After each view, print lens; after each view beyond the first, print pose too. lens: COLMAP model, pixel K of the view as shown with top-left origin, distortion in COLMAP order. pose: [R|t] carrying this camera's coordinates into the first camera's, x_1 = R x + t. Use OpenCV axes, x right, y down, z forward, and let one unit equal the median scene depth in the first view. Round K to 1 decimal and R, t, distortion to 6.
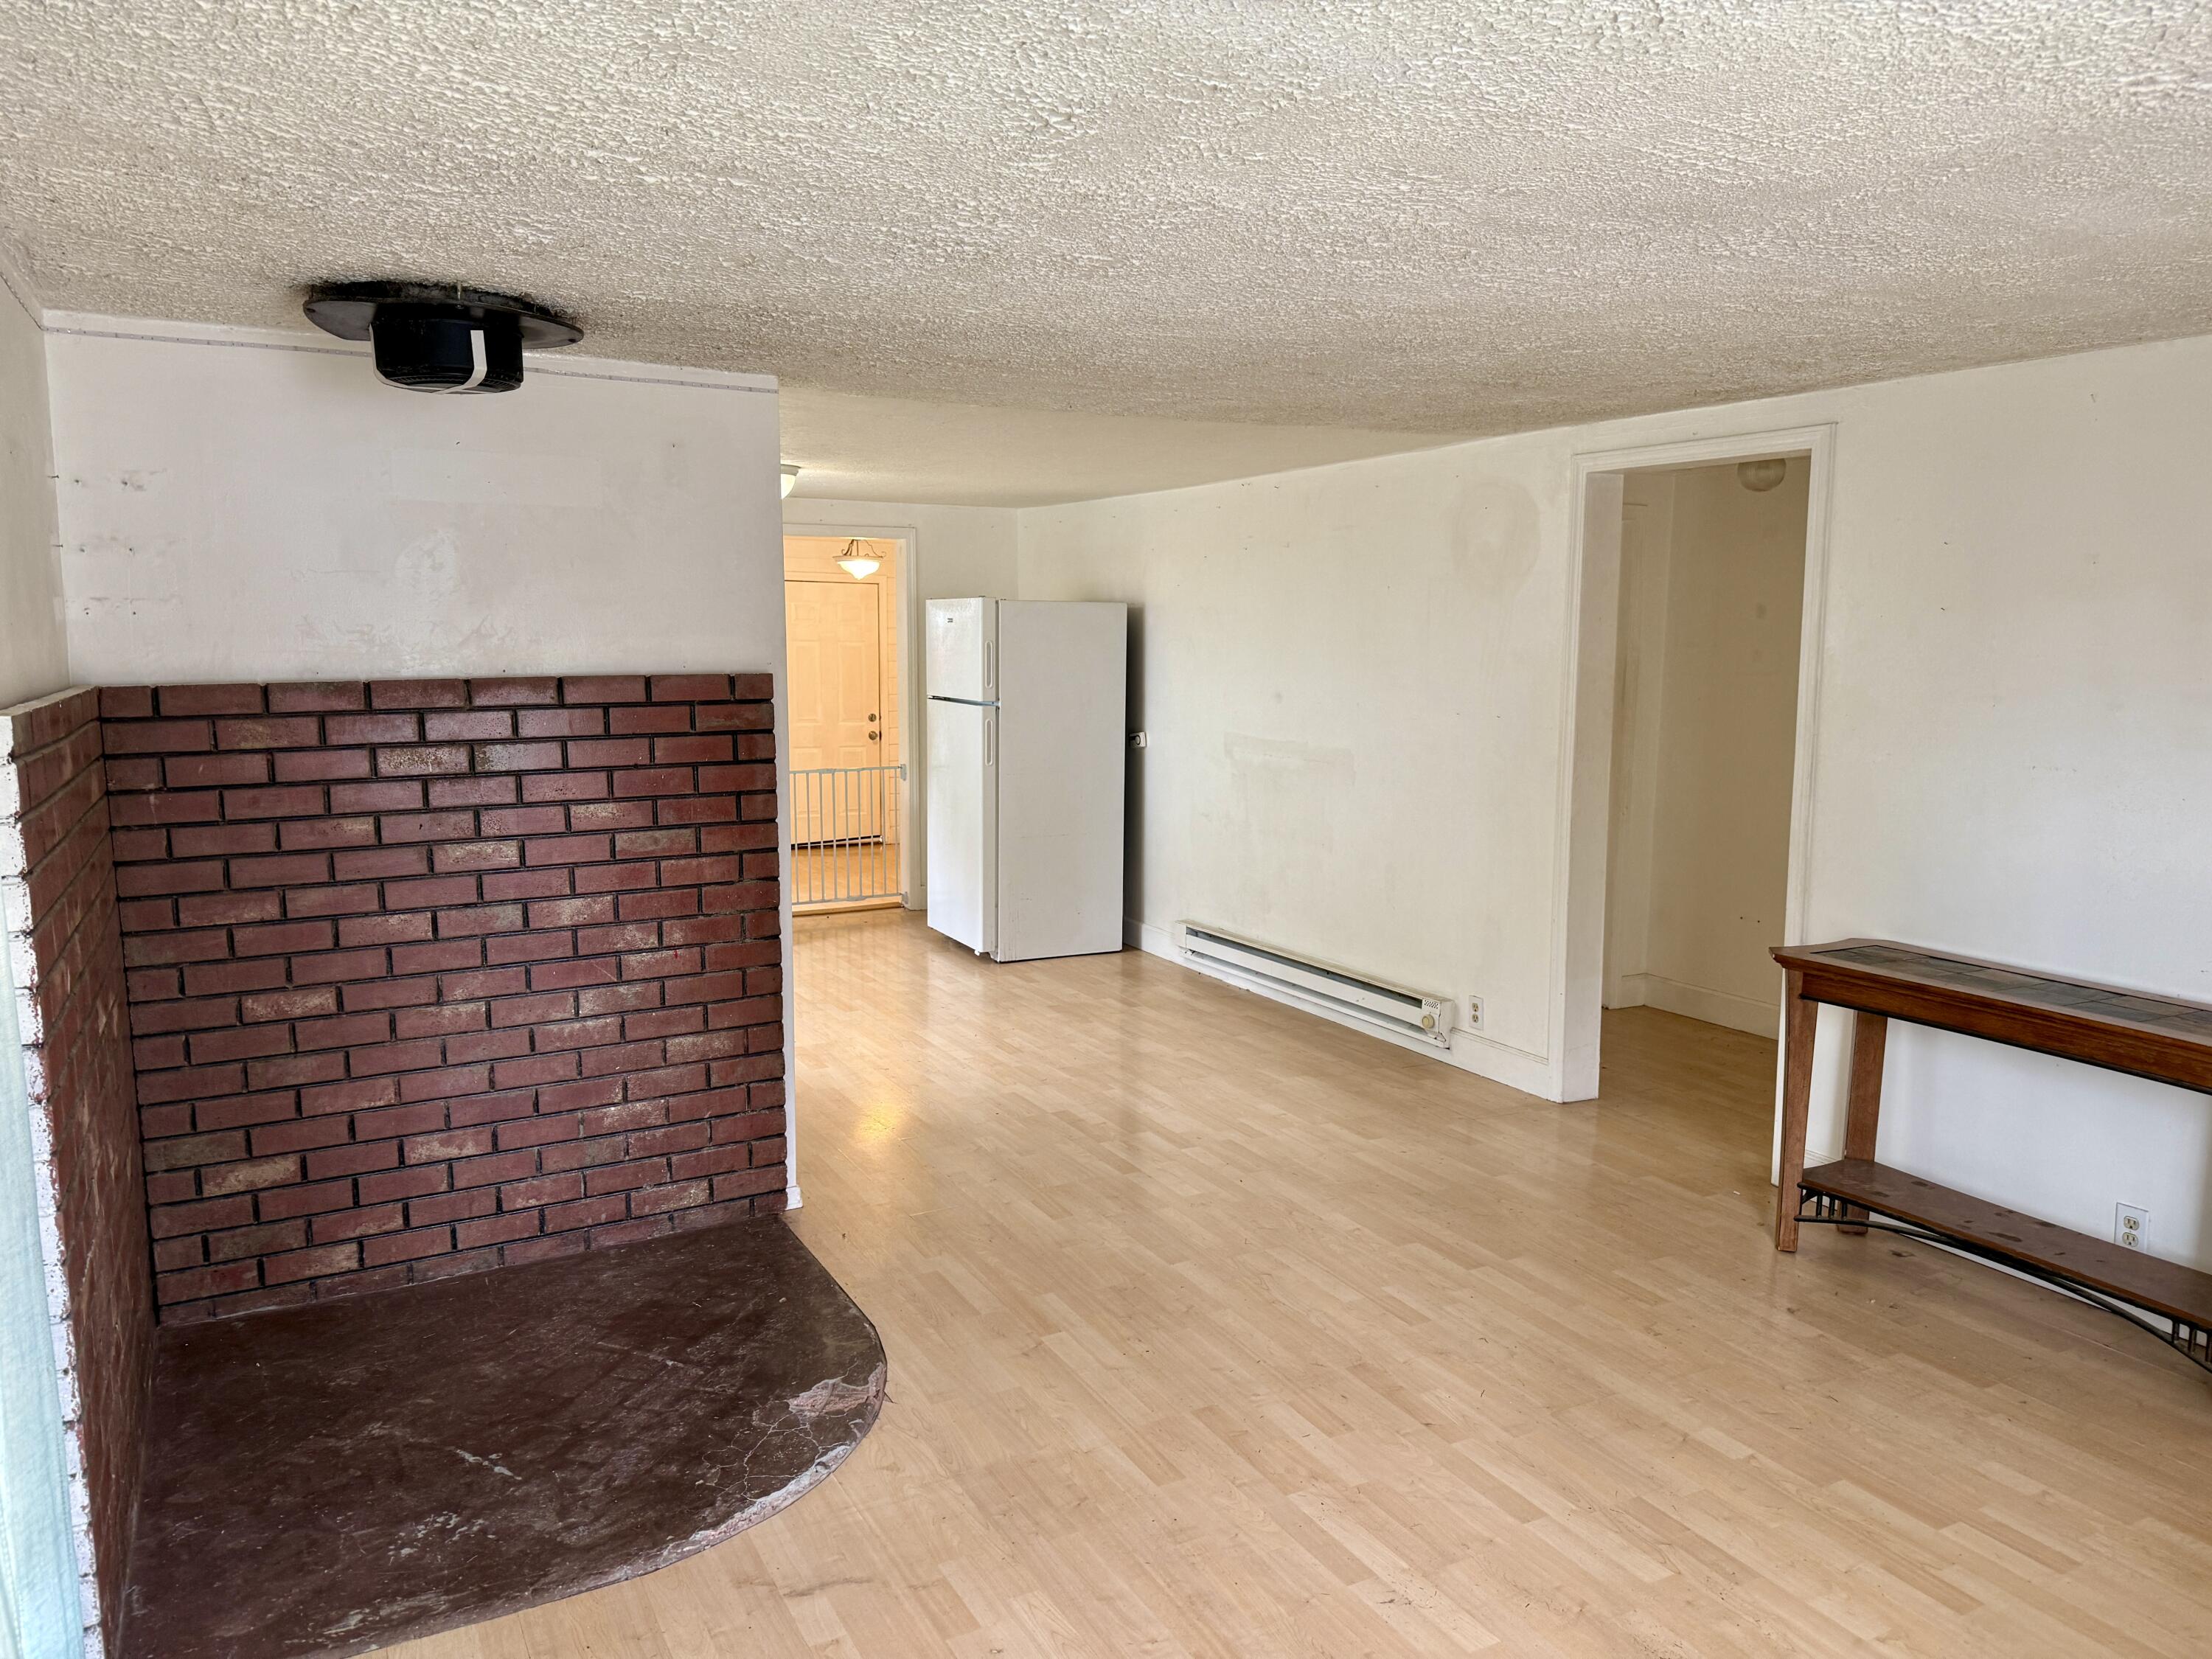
lens RADIAL K [[1548.1, 0, 1079.7], [0, 1548.1, 836.9], [0, 0, 1]] dist [0.003430, -0.006691]
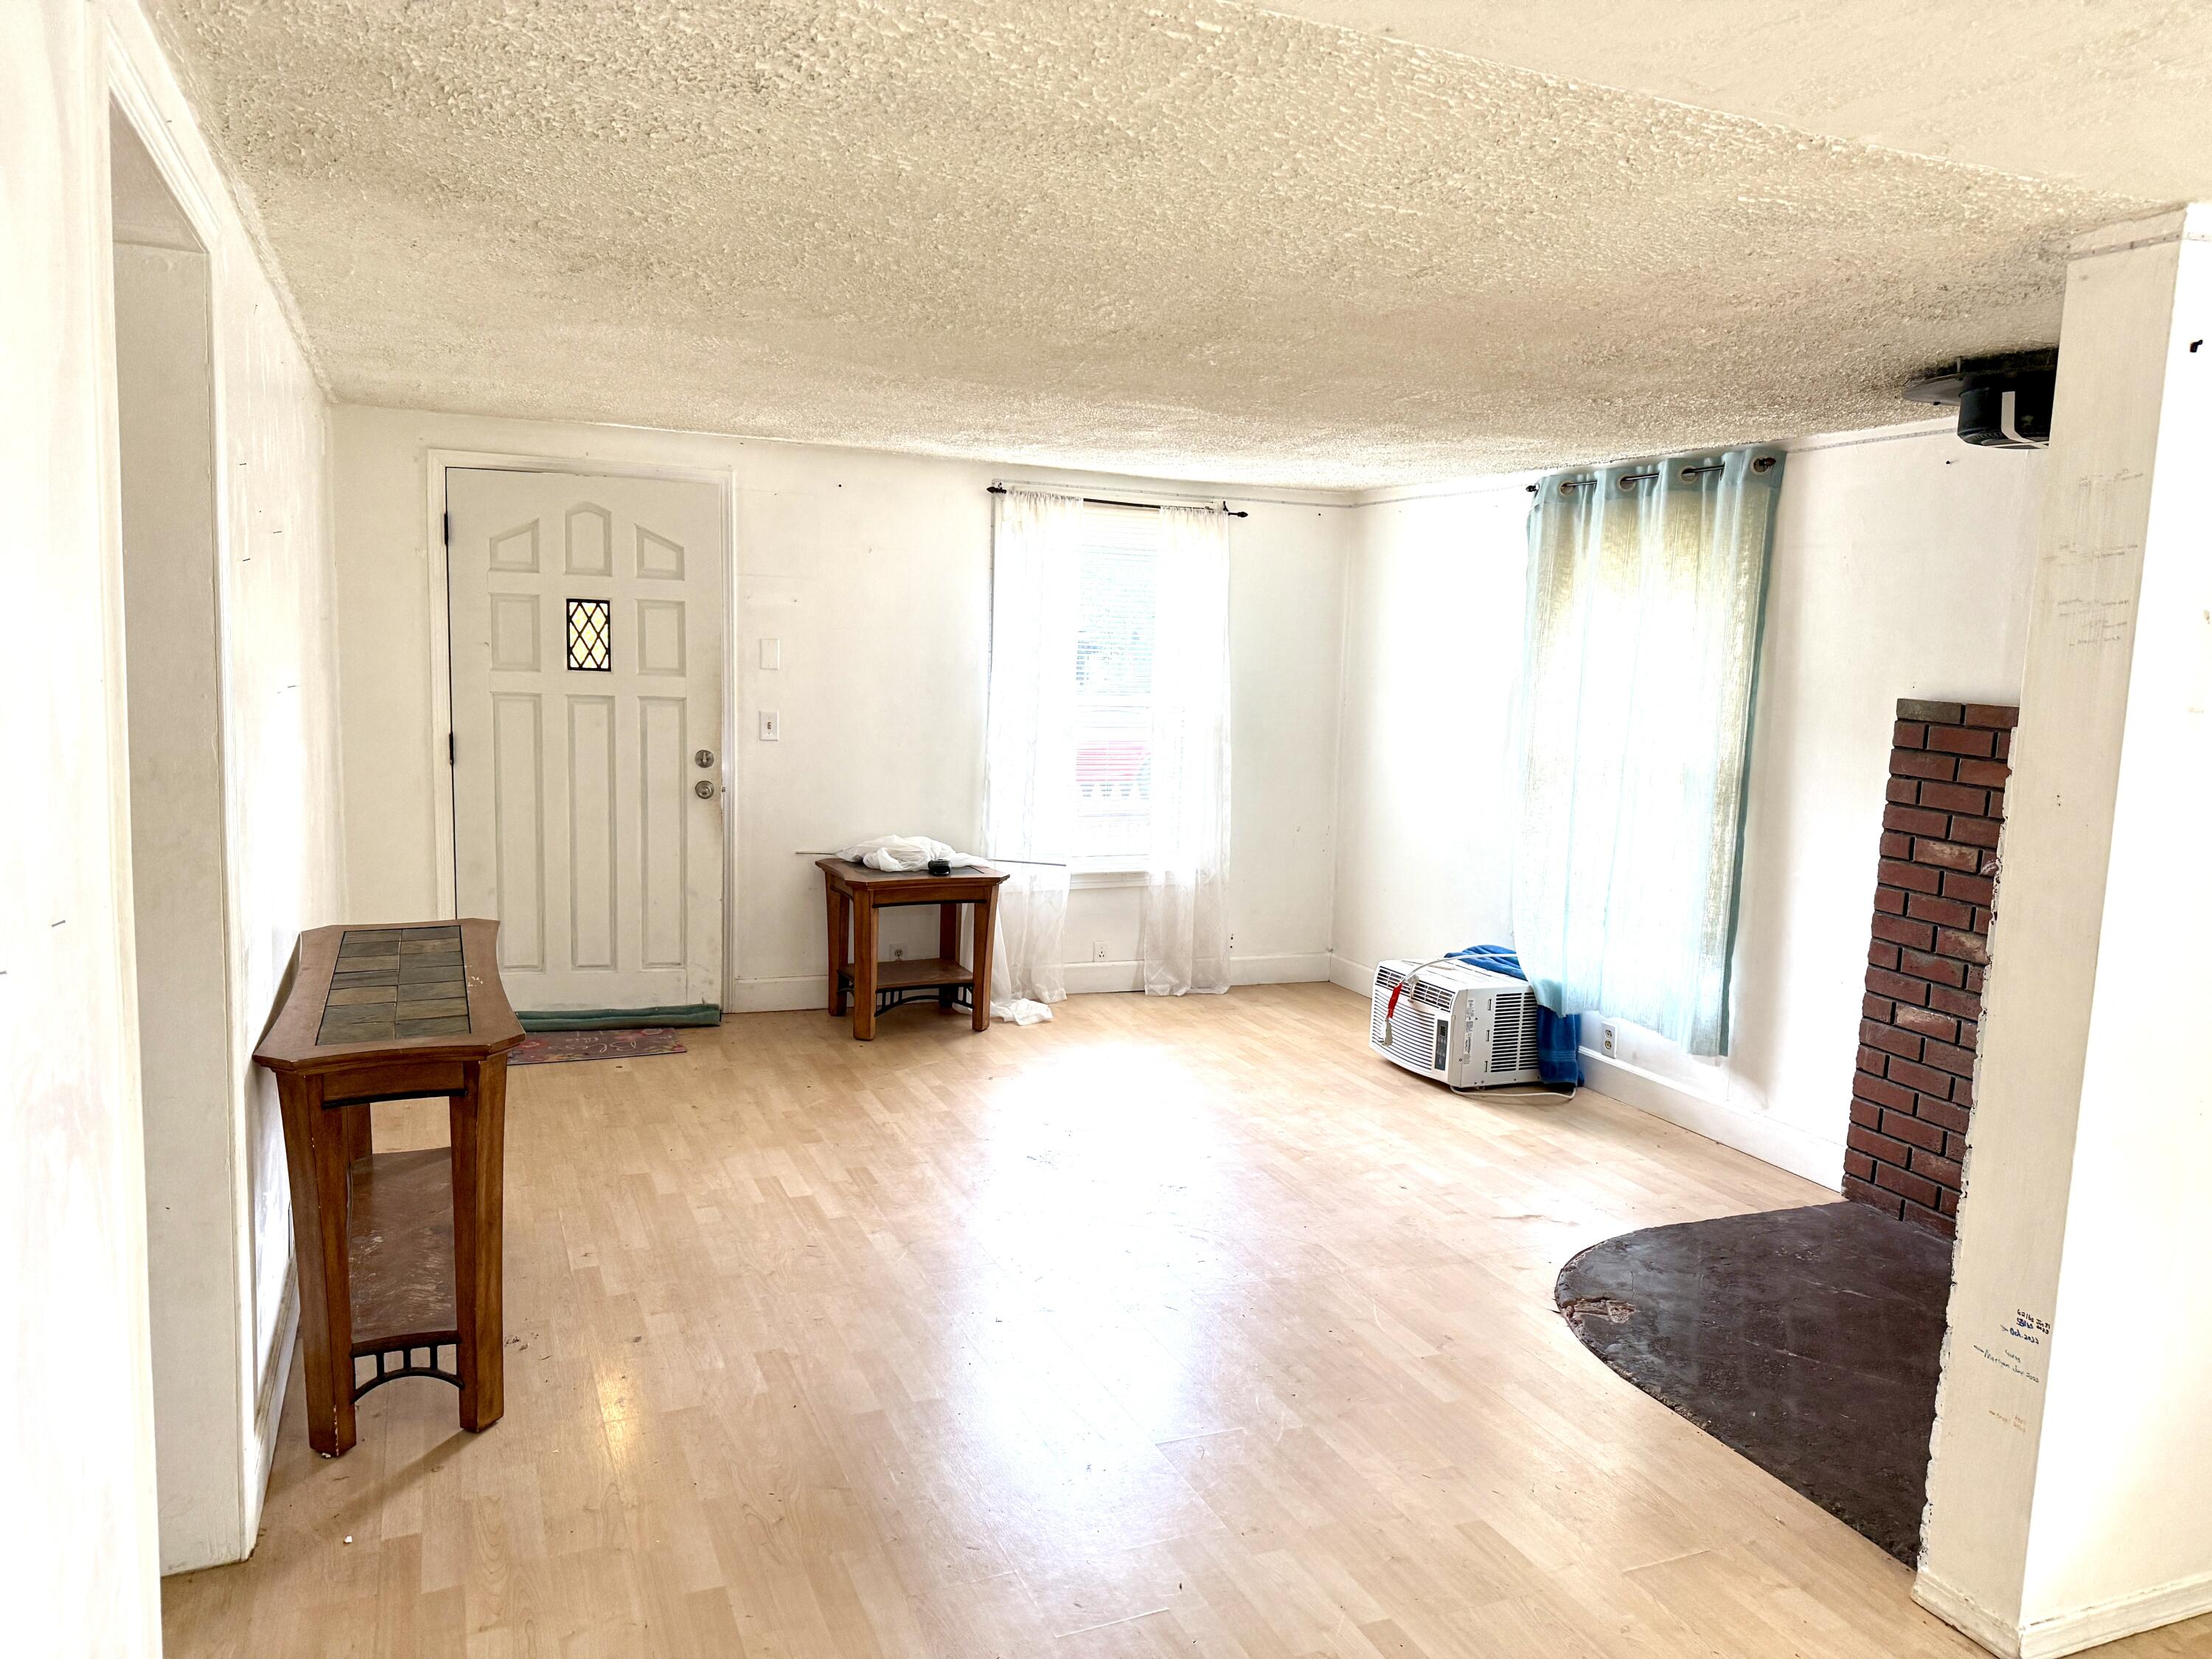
lens RADIAL K [[1539.1, 0, 1106.0], [0, 1539.1, 829.5], [0, 0, 1]] dist [0.109257, -0.166282]
pose [[-0.996282, -0.049118, 0.070774, 0.146173], [-0.029414, 0.966115, 0.256431, -0.274475], [-0.080971, 0.253396, -0.963968, 2.076245]]
